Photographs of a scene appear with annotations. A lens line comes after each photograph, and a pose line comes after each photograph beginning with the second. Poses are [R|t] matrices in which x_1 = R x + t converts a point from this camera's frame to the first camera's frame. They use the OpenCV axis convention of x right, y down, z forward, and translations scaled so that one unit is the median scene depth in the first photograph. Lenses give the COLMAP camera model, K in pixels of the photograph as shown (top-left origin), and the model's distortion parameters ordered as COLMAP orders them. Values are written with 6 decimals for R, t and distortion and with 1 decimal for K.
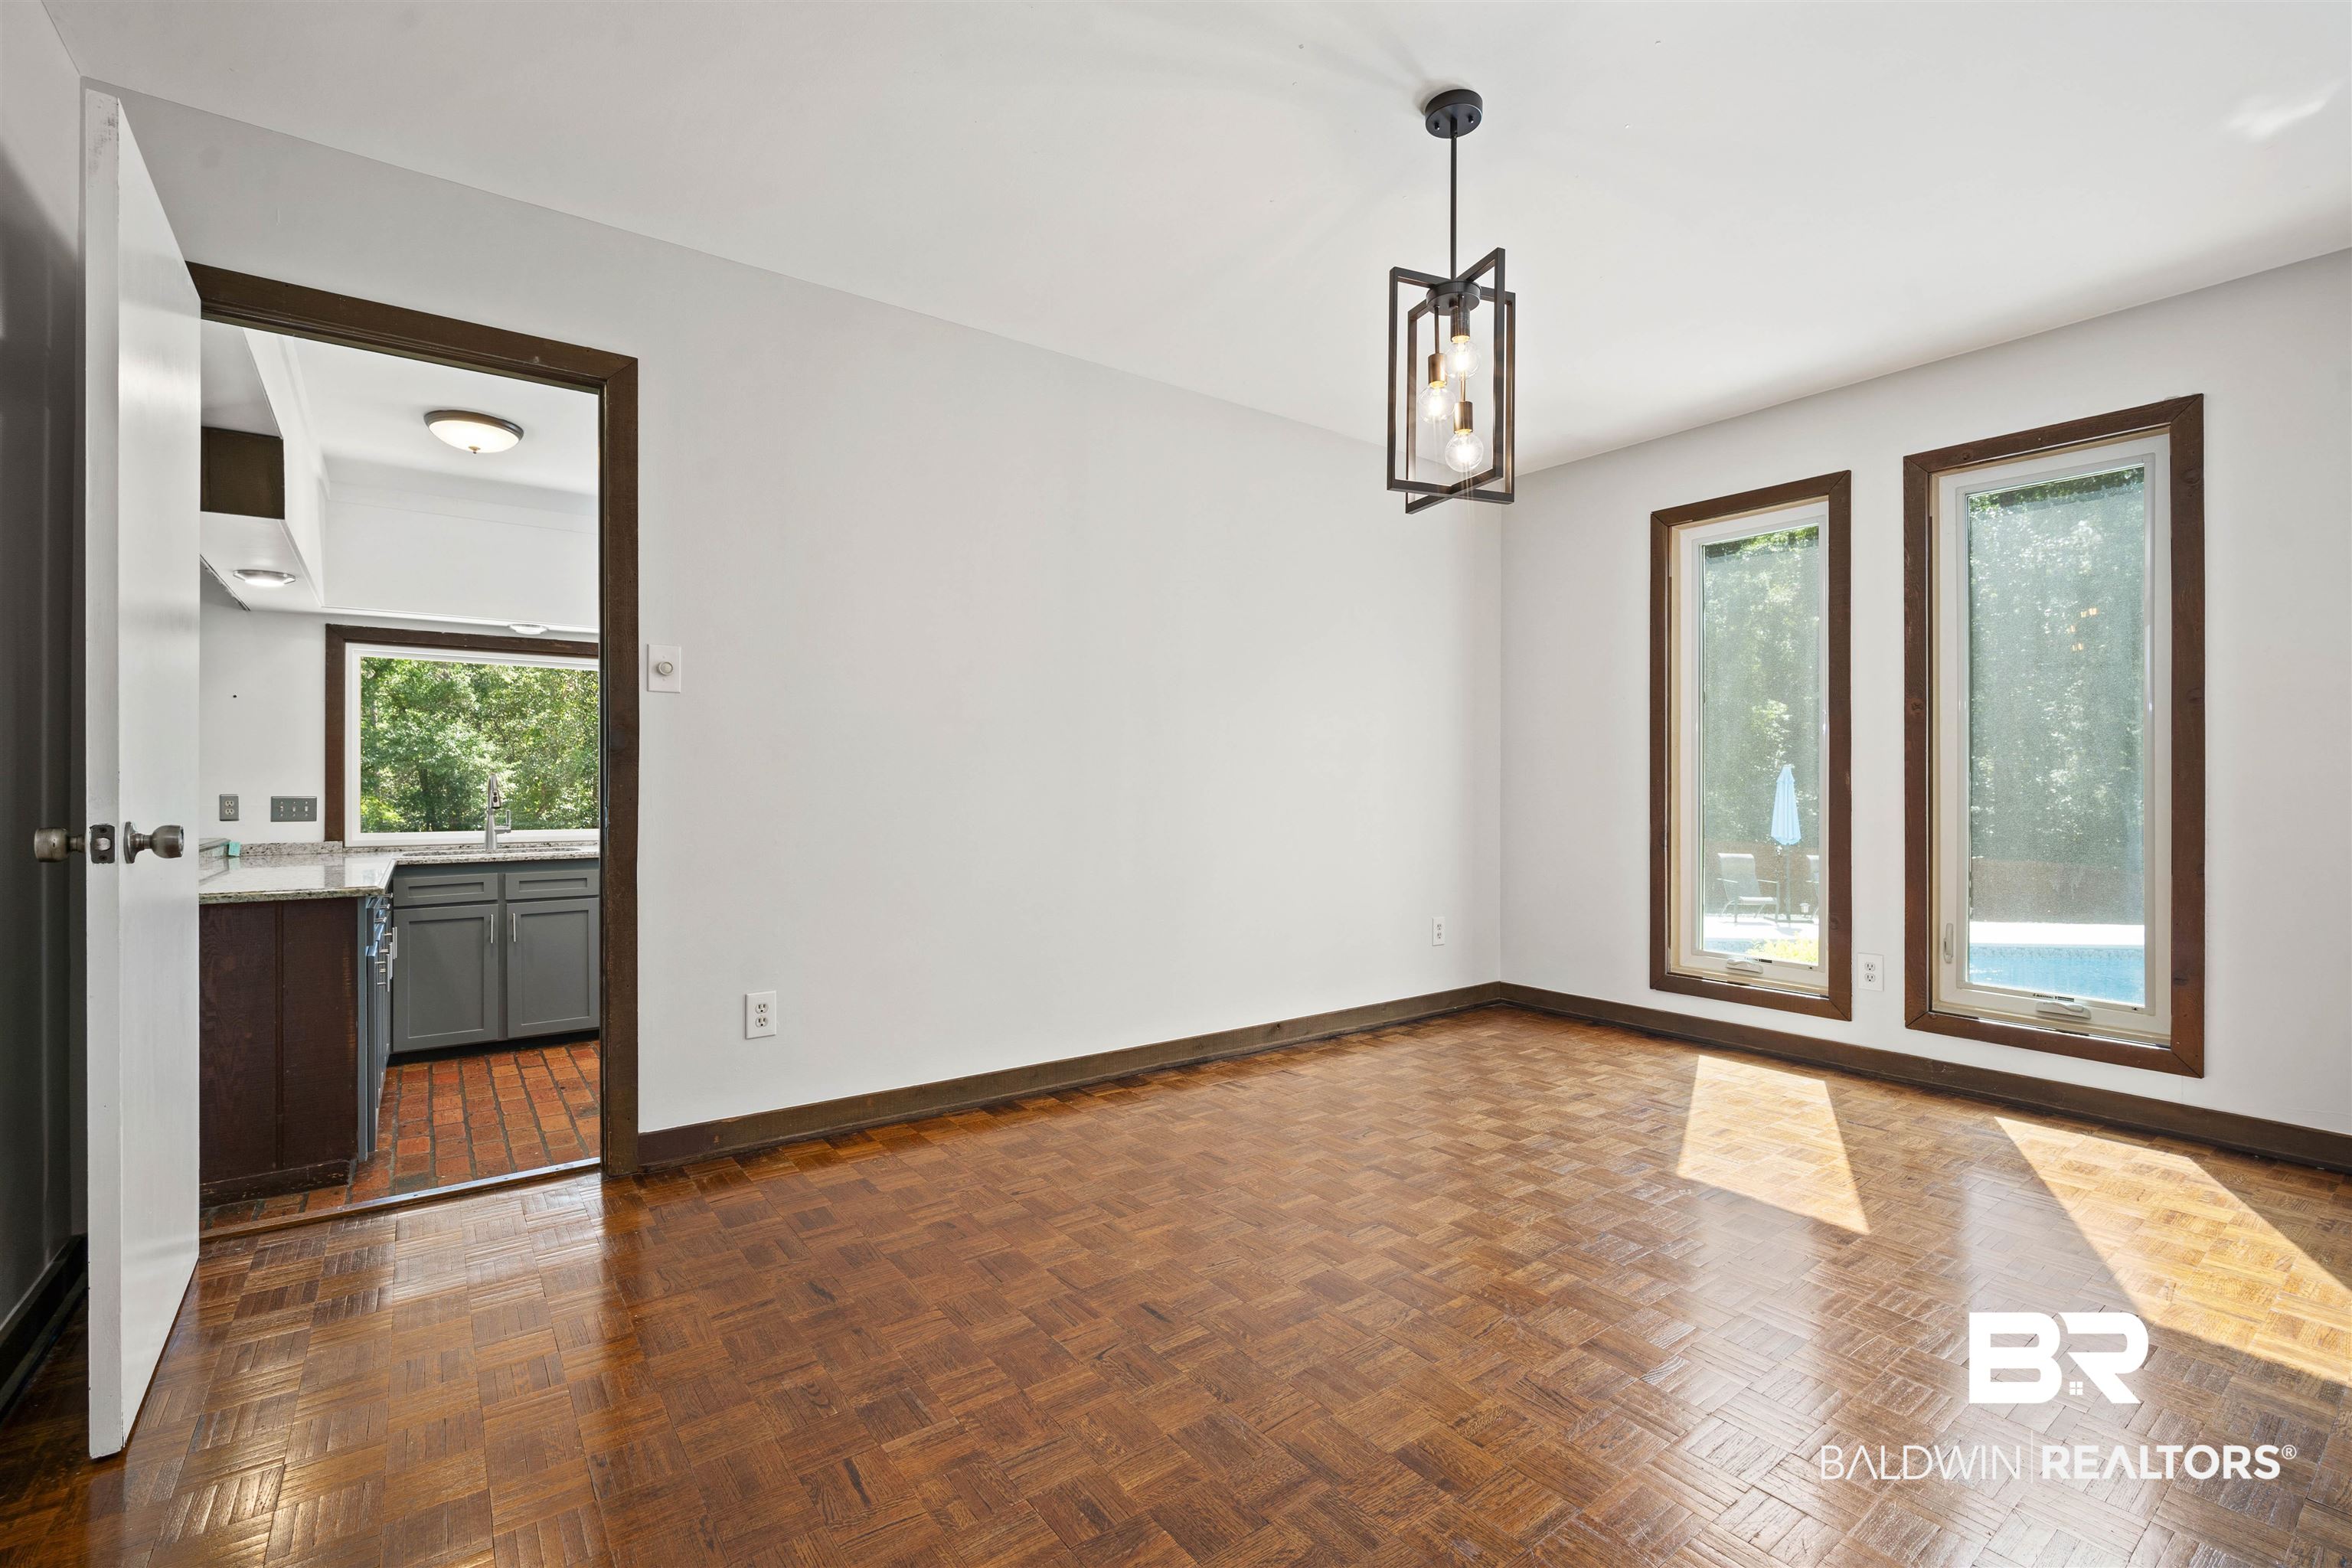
lens RADIAL K [[1028.2, 0, 1194.3], [0, 1028.2, 785.0], [0, 0, 1]] dist [-0.015910, 0.002382]
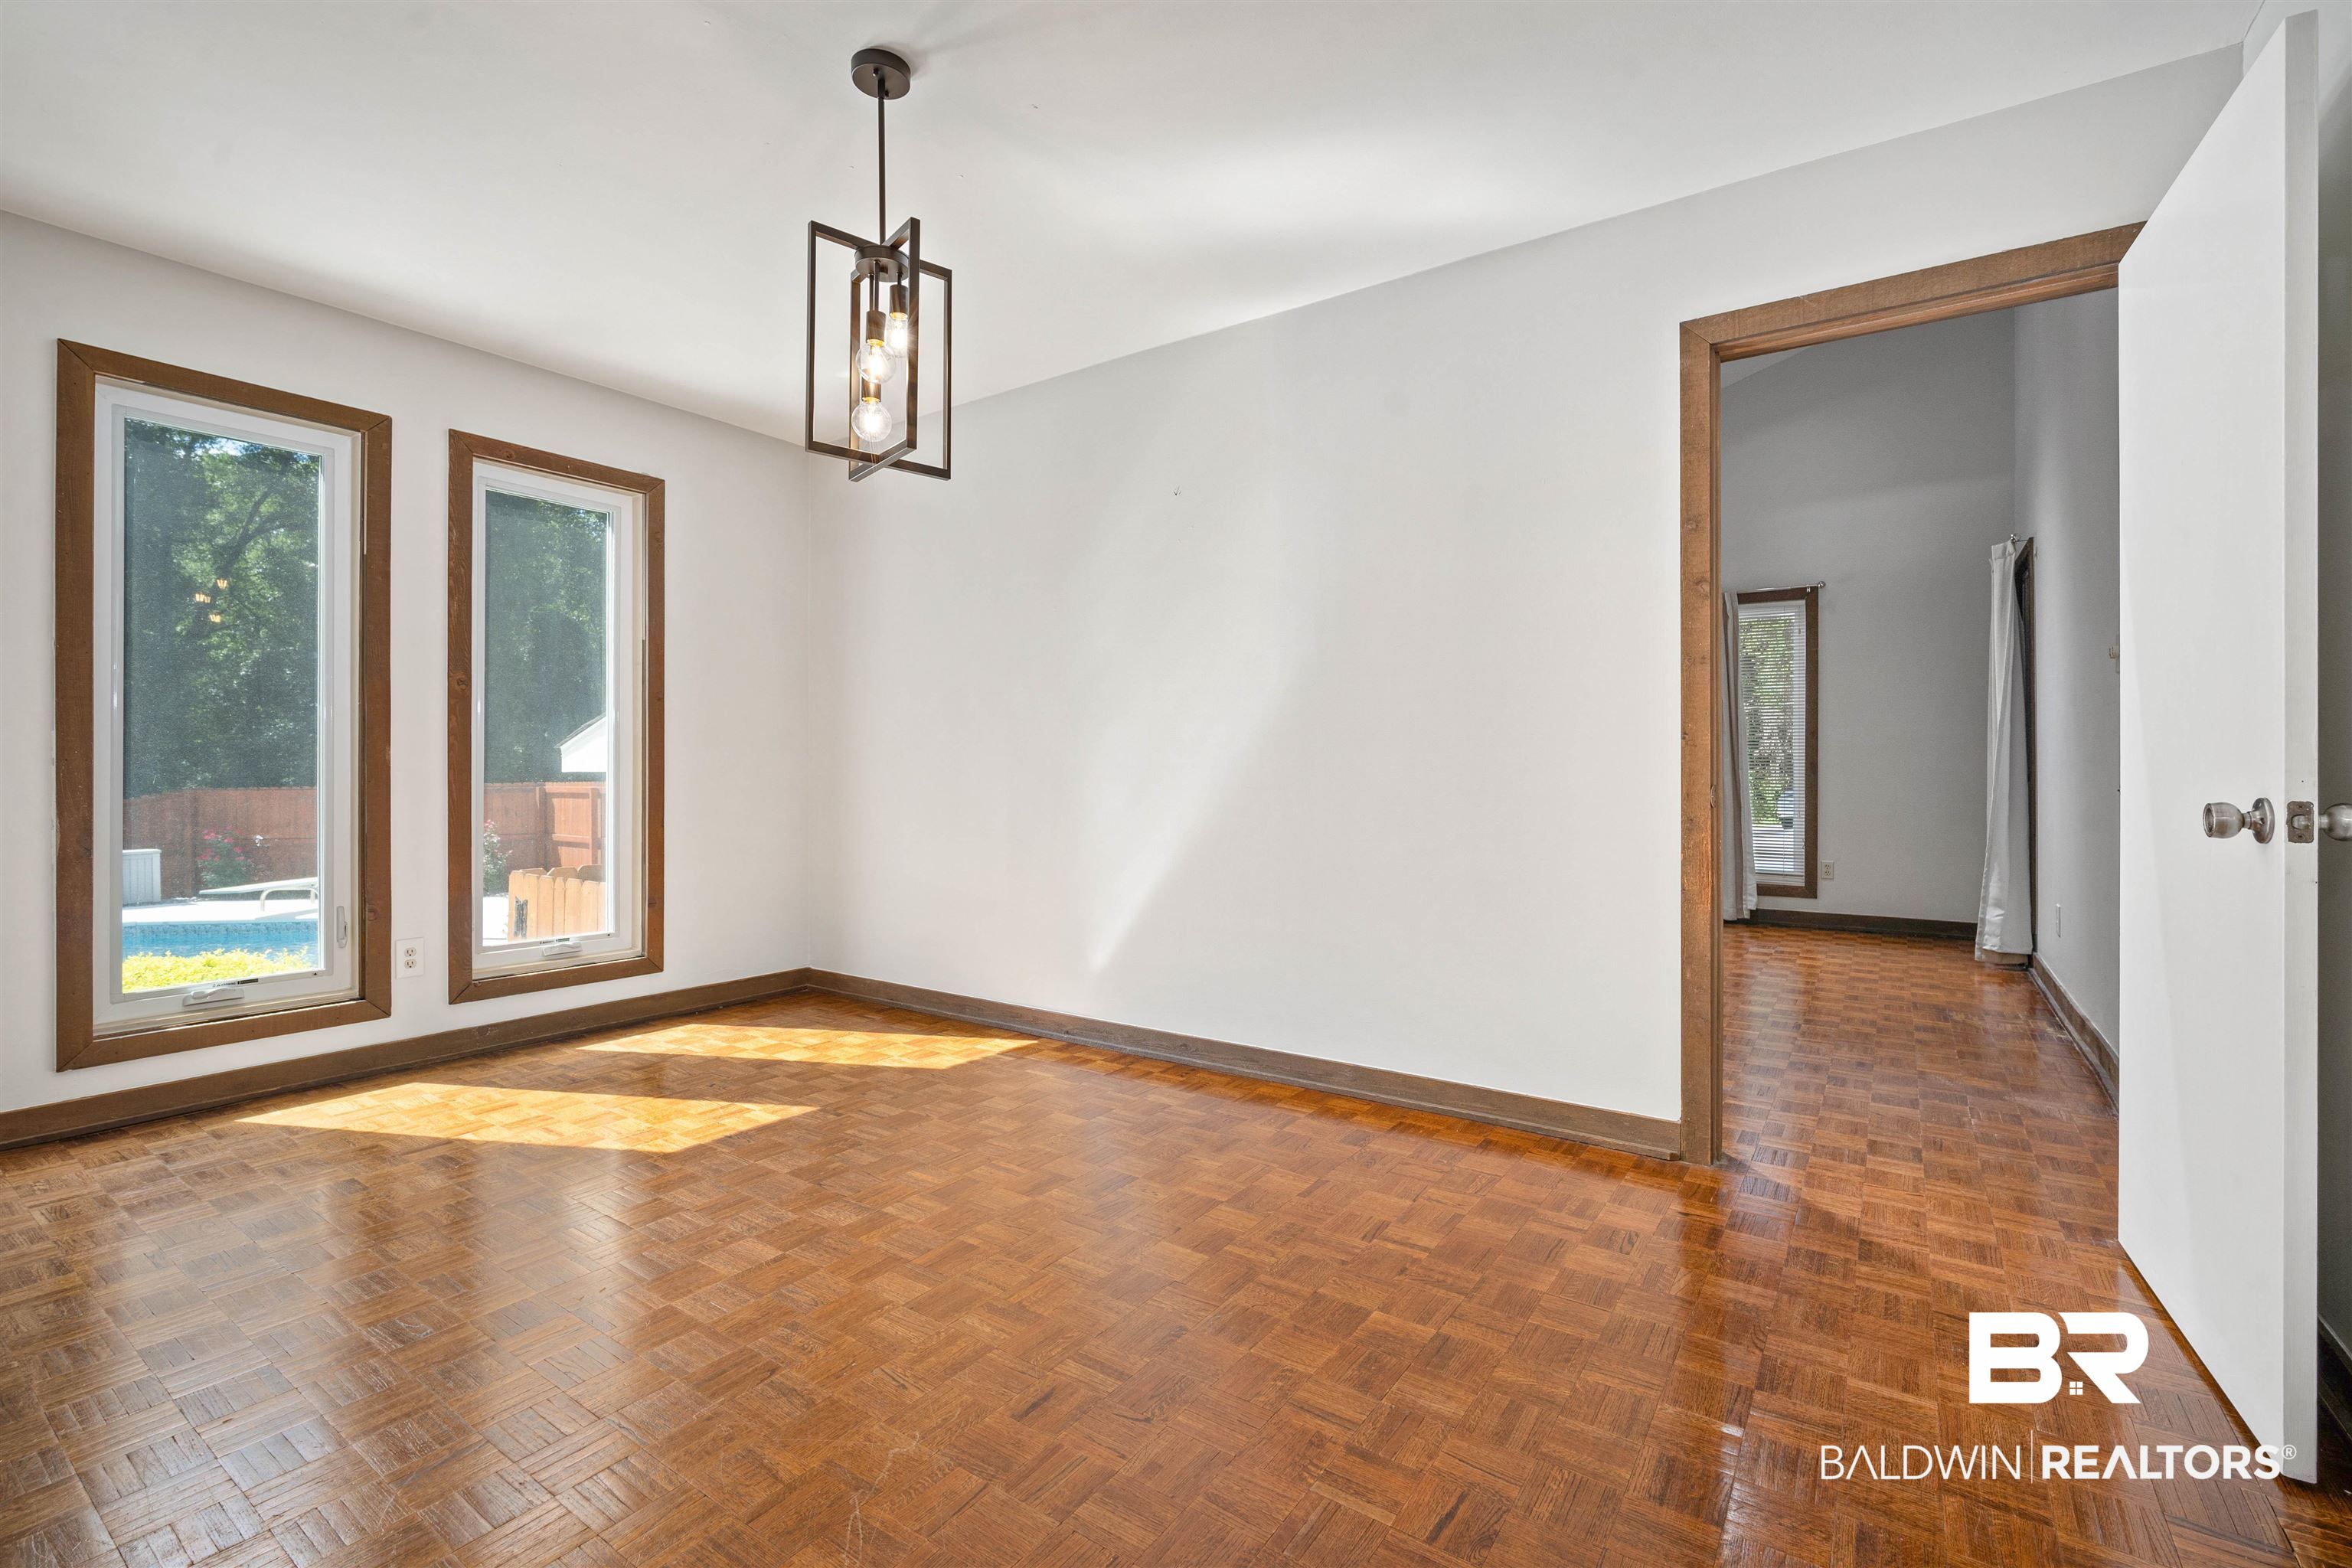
lens RADIAL K [[1028.2, 0, 1188.8], [0, 1028.2, 770.1], [0, 0, 1]] dist [-0.015910, 0.002382]
pose [[-0.315500, -0.007406, 0.948897, -0.486308], [-0.002995, 0.999972, 0.006809, 0.000959], [-0.948921, -0.000694, -0.315514, 0.653441]]
